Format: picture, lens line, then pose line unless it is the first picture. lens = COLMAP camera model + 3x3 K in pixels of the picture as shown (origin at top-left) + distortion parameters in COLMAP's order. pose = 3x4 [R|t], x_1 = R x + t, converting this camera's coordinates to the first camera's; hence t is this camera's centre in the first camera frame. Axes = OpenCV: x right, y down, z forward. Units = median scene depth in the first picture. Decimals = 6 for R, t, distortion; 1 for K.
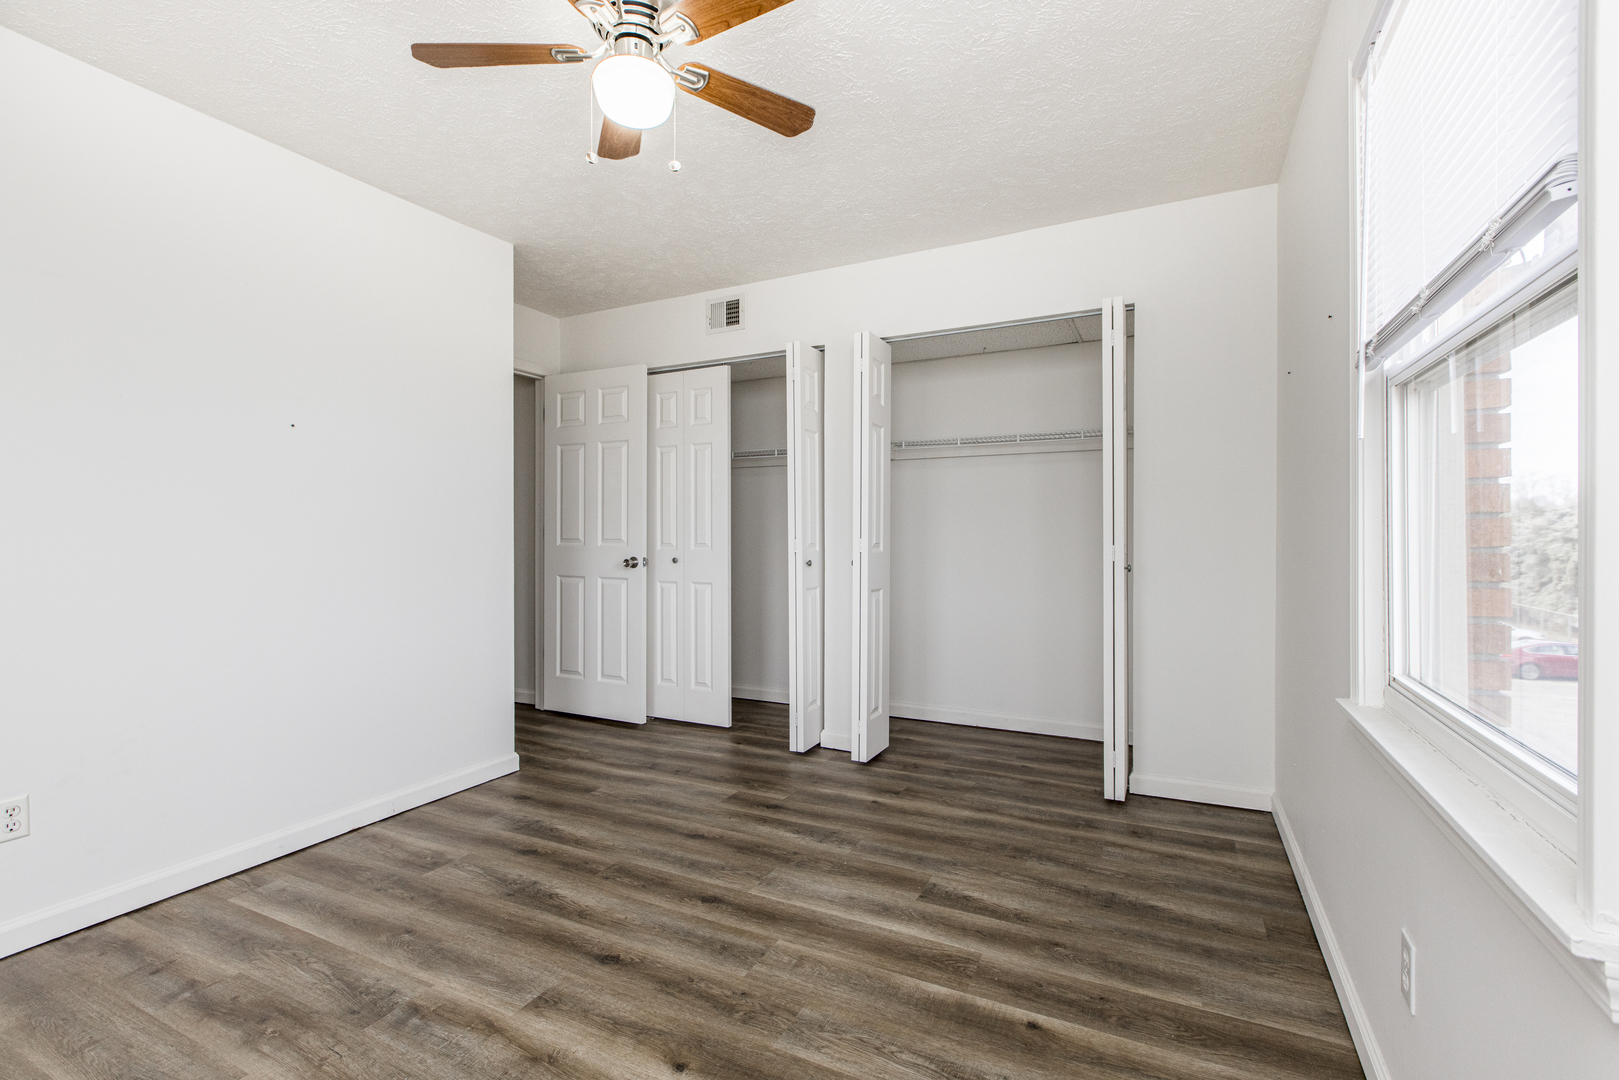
lens RADIAL K [[728.1, 0, 810.4], [0, 728.1, 538.9], [0, 0, 1]] dist [-0.000264, -0.000043]
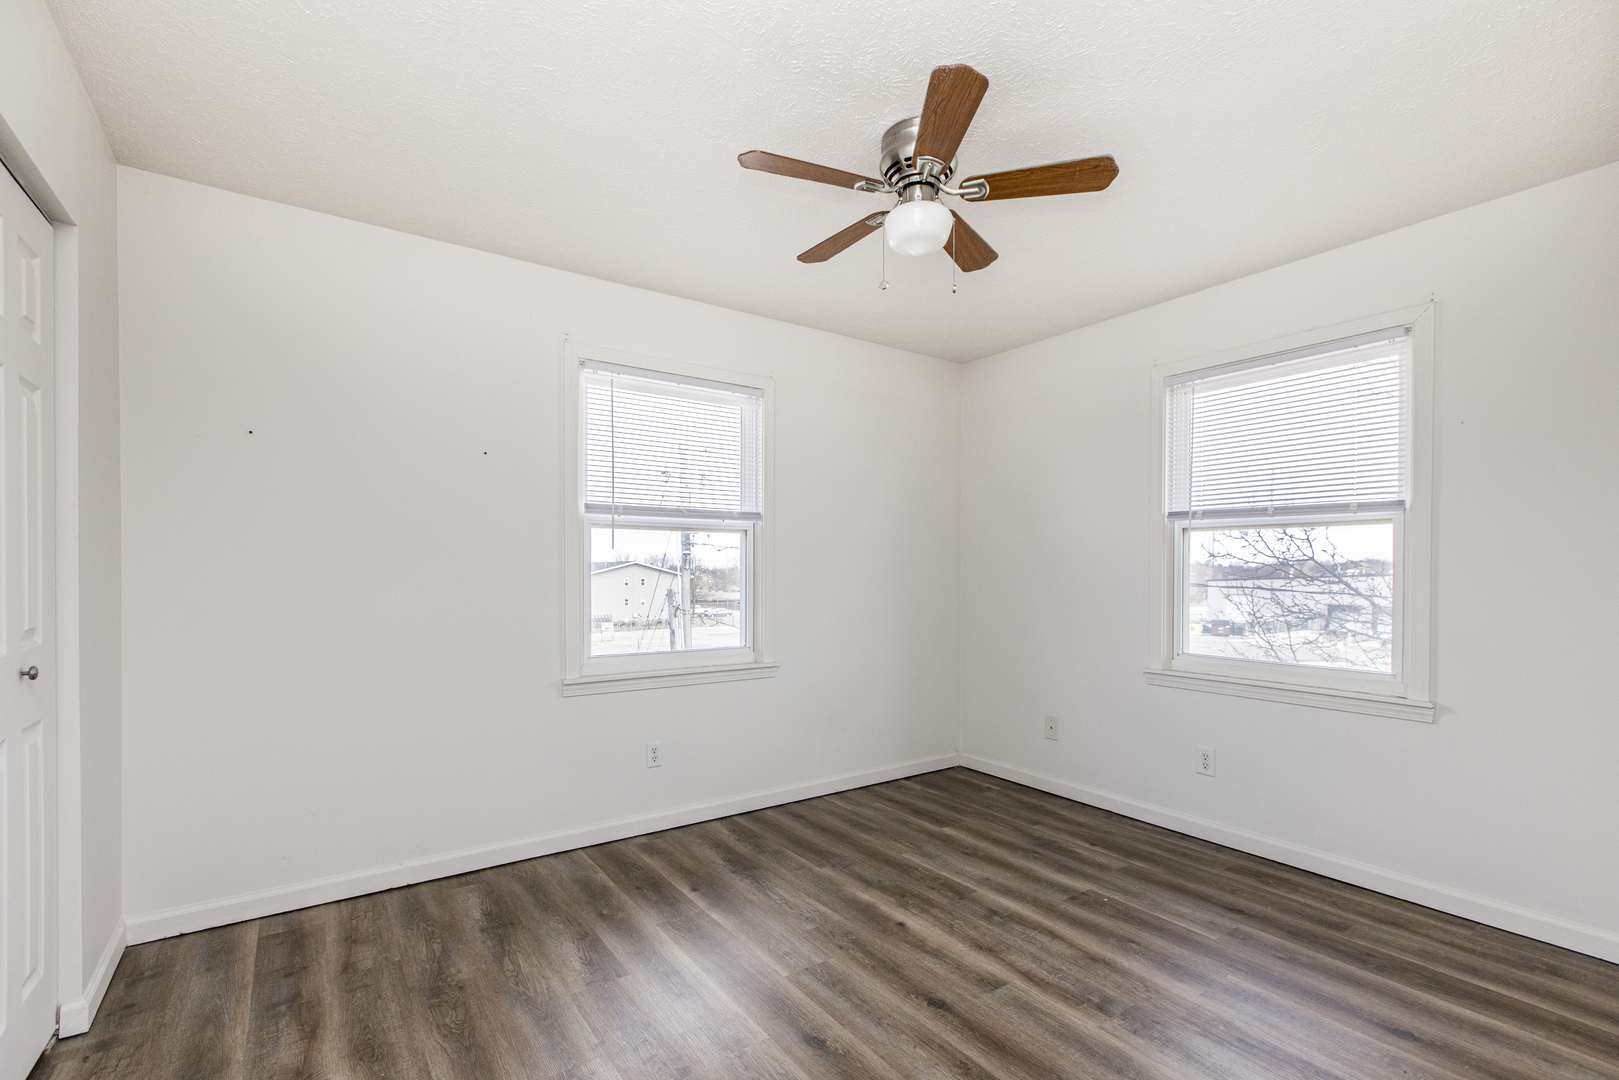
lens RADIAL K [[728.1, 0, 808.7], [0, 728.1, 554.0], [0, 0, 1]] dist [-0.000264, -0.000043]
pose [[-0.883107, 0.011124, 0.469040, -0.588873], [0.002157, 0.999805, -0.019652, -0.055202], [-0.469167, -0.016343, -0.882958, 1.946953]]
